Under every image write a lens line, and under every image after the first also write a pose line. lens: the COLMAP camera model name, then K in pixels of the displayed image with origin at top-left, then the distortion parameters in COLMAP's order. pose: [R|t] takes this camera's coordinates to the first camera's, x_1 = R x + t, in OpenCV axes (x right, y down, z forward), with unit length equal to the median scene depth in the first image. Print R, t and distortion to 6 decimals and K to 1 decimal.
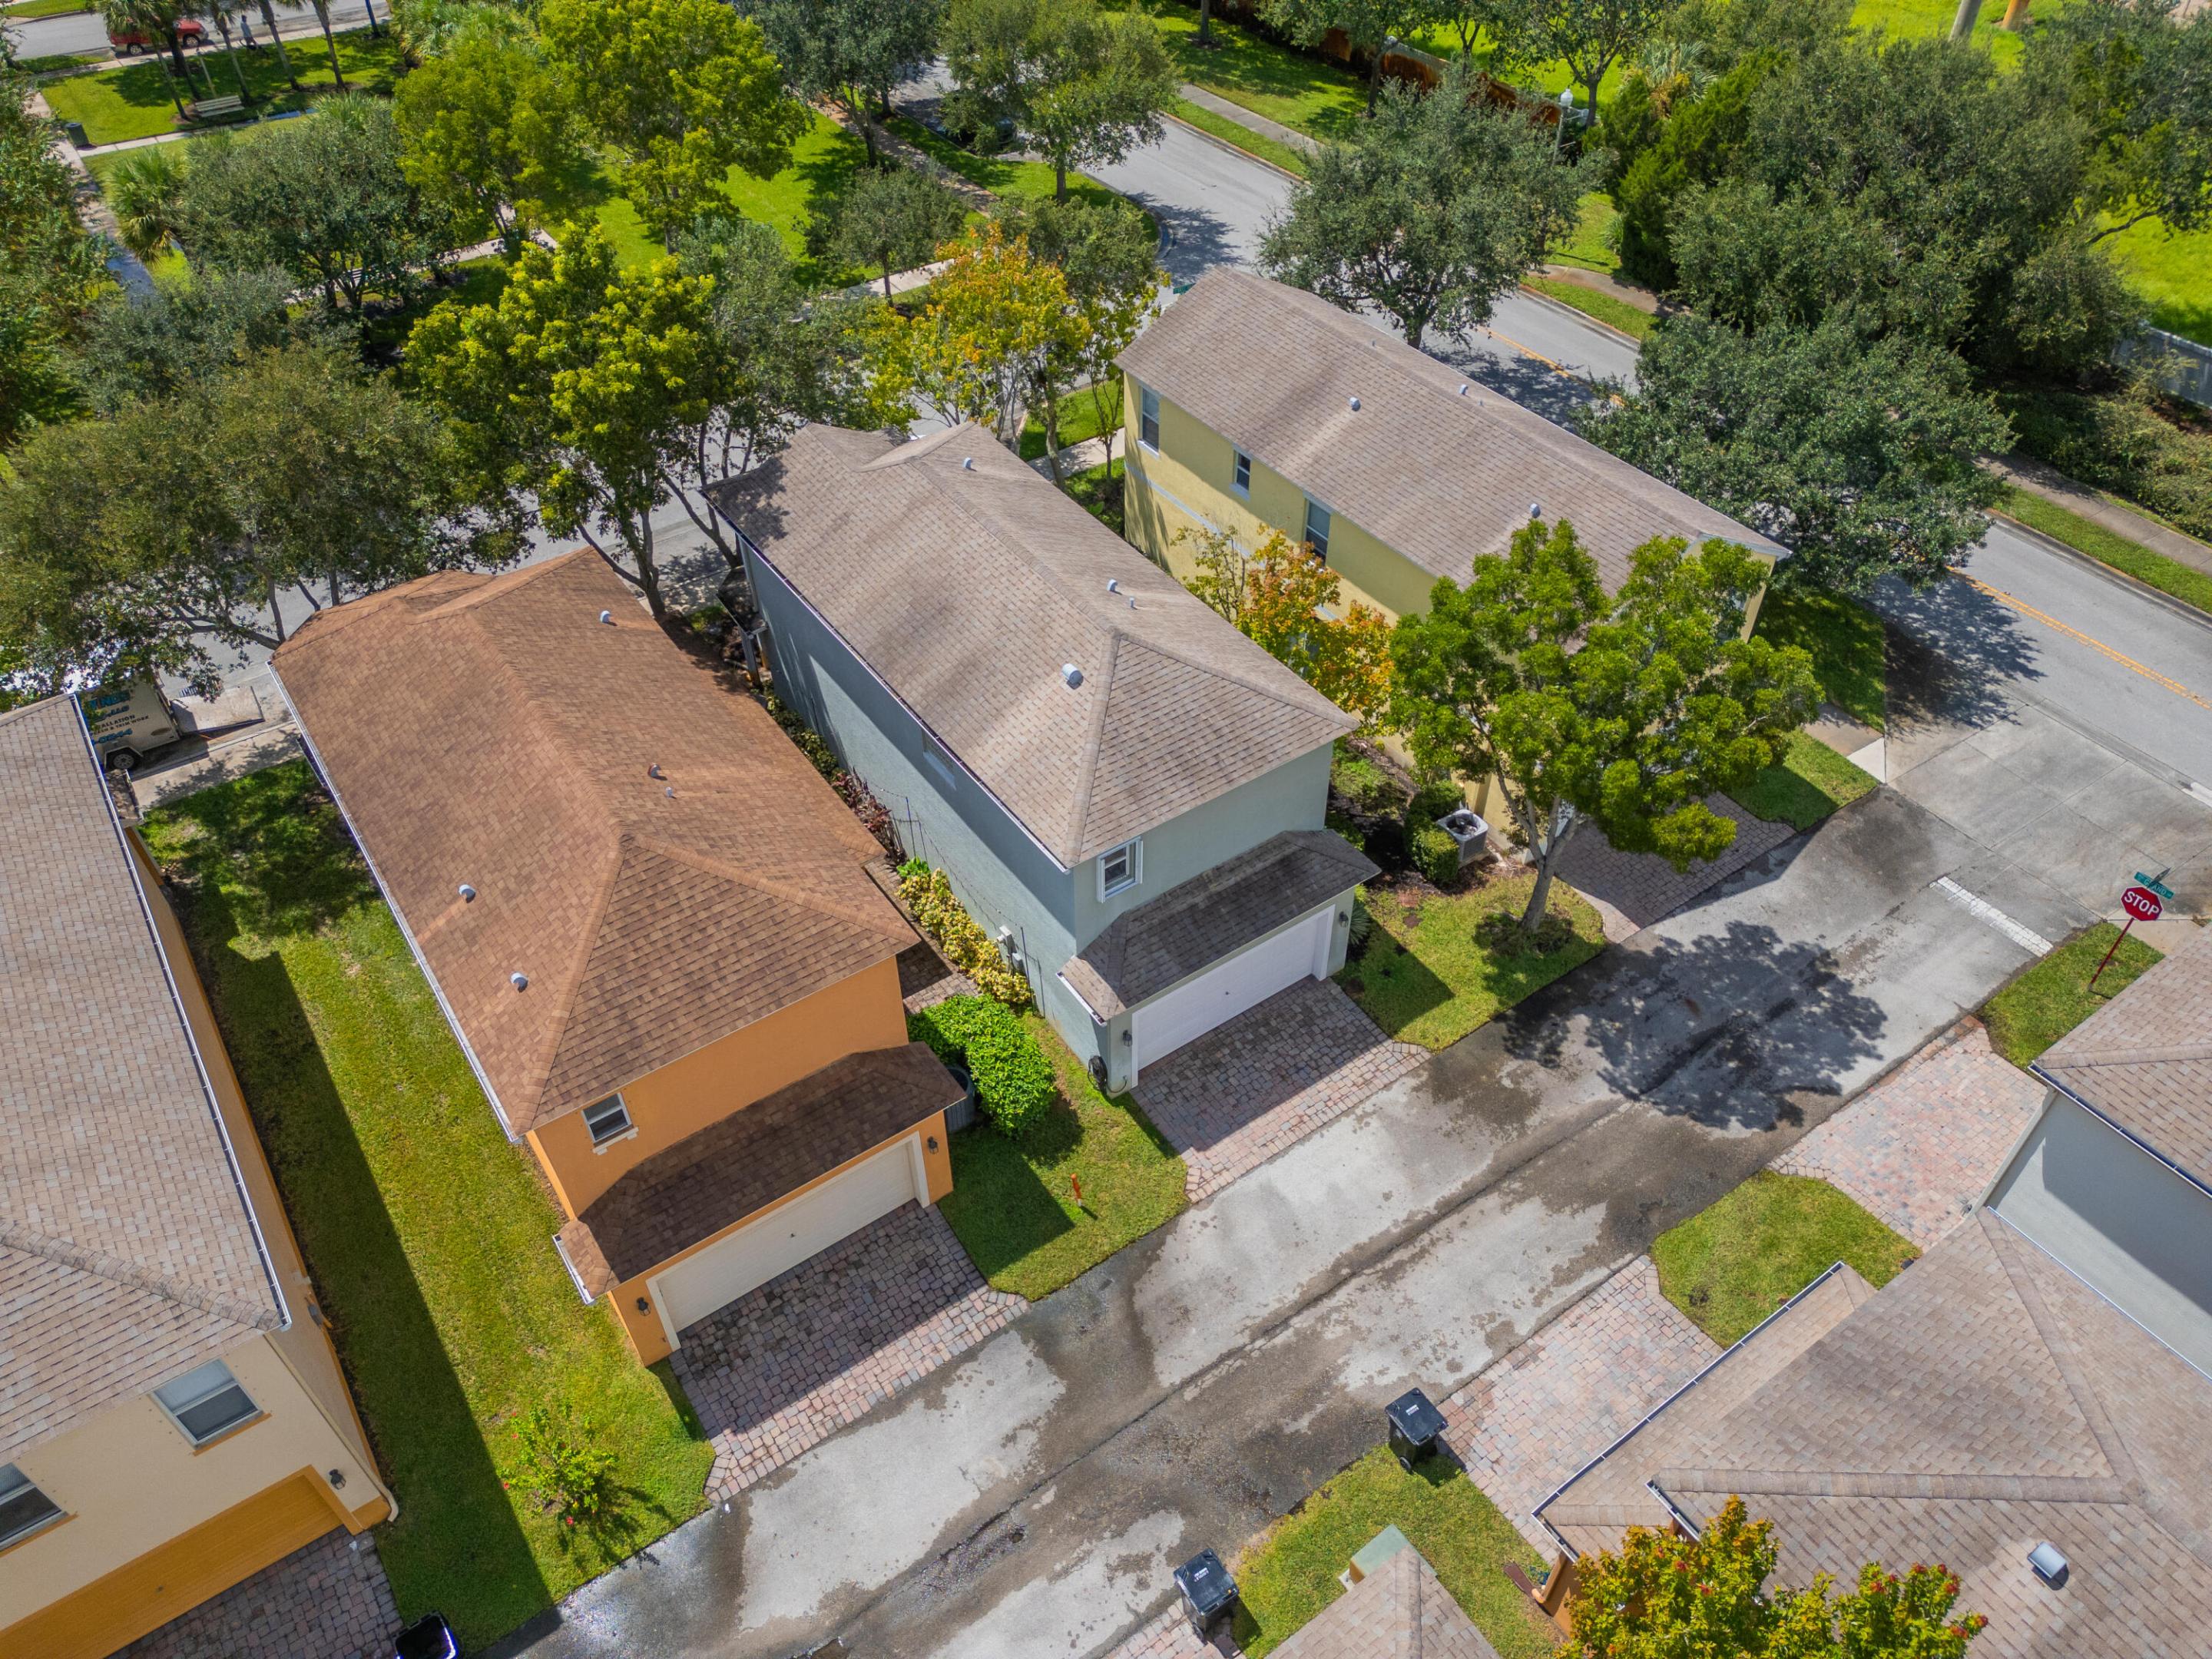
lens RADIAL K [[1565.6, 0, 1106.0], [0, 1565.6, 829.5], [0, 0, 1]] dist [0.008641, -0.000169]
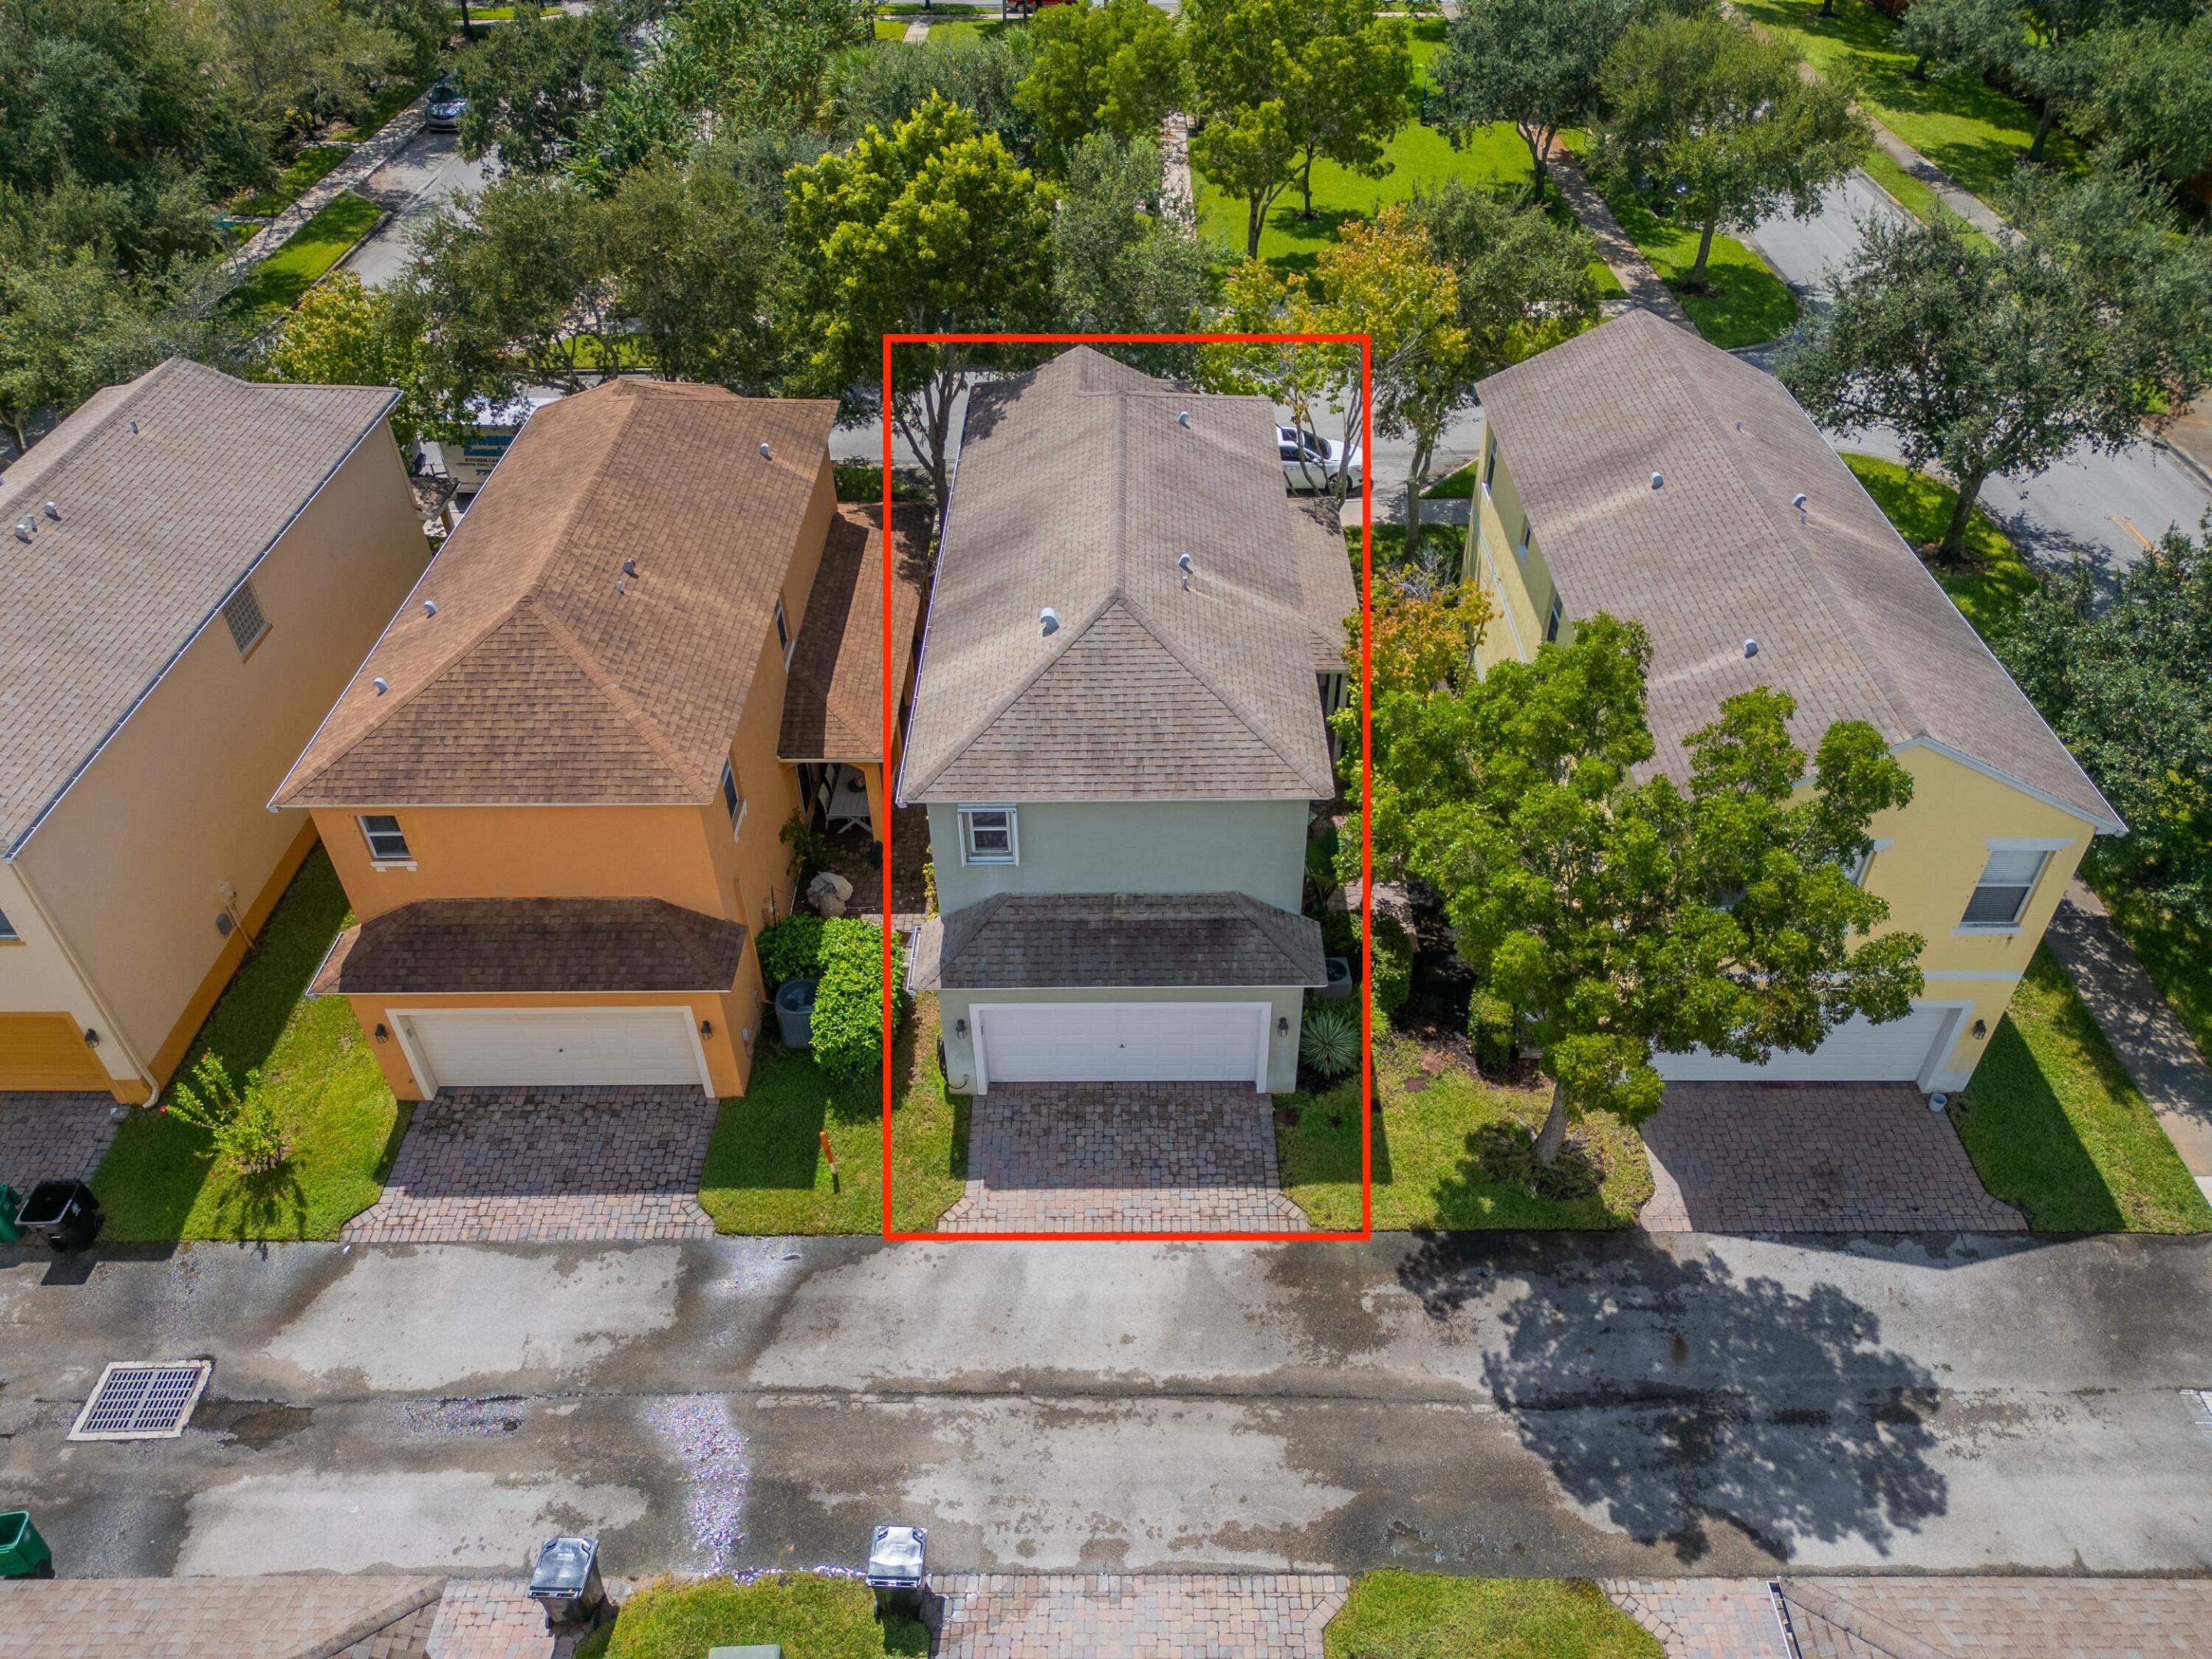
lens RADIAL K [[1569.8, 0, 1106.0], [0, 1569.8, 829.5], [0, 0, 1]] dist [-0.004842, 0.045528]
pose [[0.817815, 0.364383, -0.445425, 0.419453], [-0.388063, 0.920733, 0.040715, -0.036373], [0.424954, 0.139555, 0.894393, 0.223169]]
